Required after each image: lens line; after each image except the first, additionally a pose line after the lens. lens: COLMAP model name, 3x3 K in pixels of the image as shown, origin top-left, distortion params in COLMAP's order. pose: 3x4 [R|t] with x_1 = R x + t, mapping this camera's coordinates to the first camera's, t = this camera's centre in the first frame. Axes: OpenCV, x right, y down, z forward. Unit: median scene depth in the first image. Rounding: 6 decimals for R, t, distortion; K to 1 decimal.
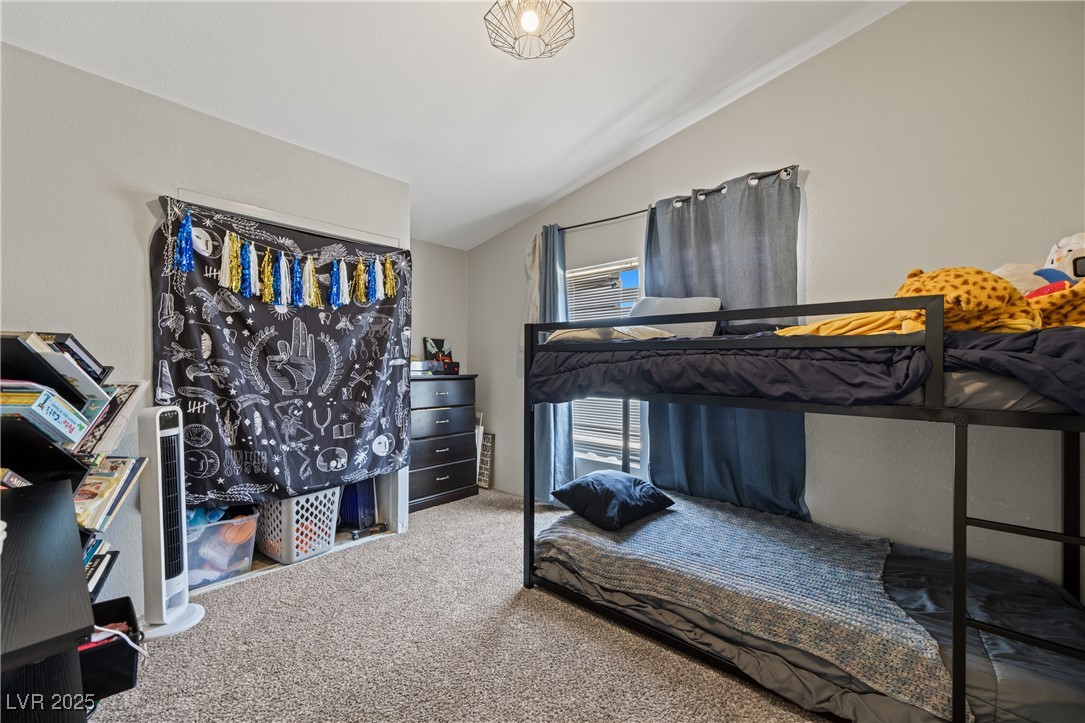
lens RADIAL K [[422.0, 0, 544.2], [0, 422.0, 362.9], [0, 0, 1]] dist [-0.000977, -0.001156]
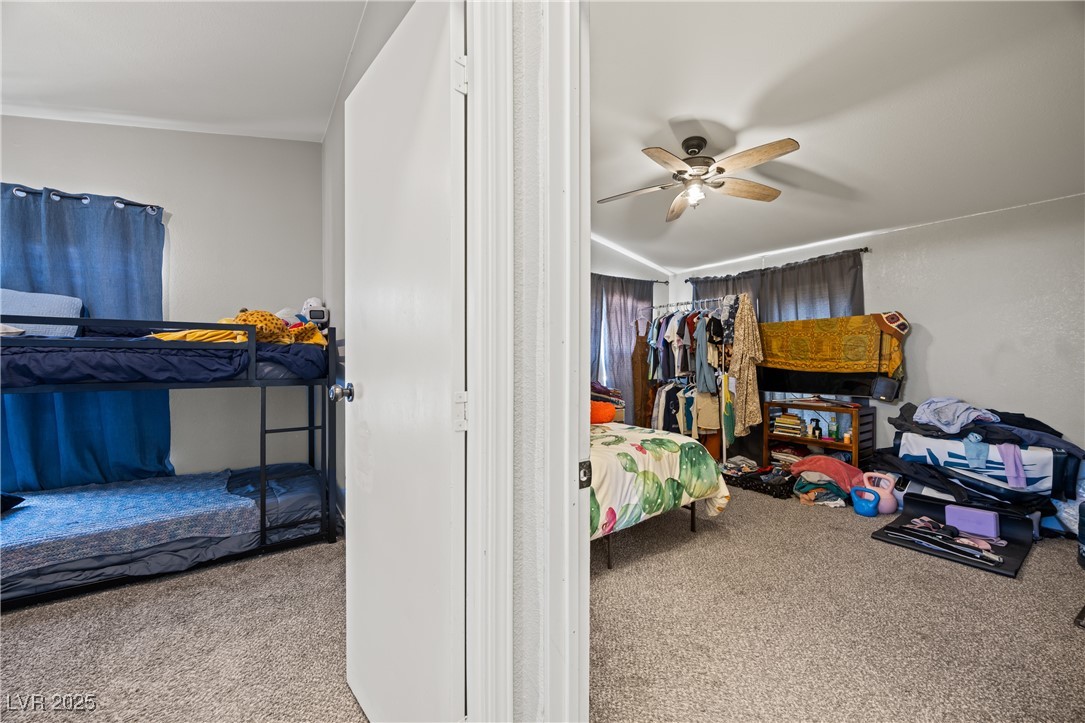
lens RADIAL K [[422.0, 0, 532.8], [0, 422.0, 358.6], [0, 0, 1]] dist [-0.000977, -0.001156]
pose [[0.250804, -0.003395, 0.968032, -0.531001], [0.001863, 0.999994, 0.003024, -0.000701], [-0.968036, 0.001045, 0.250809, -0.620823]]
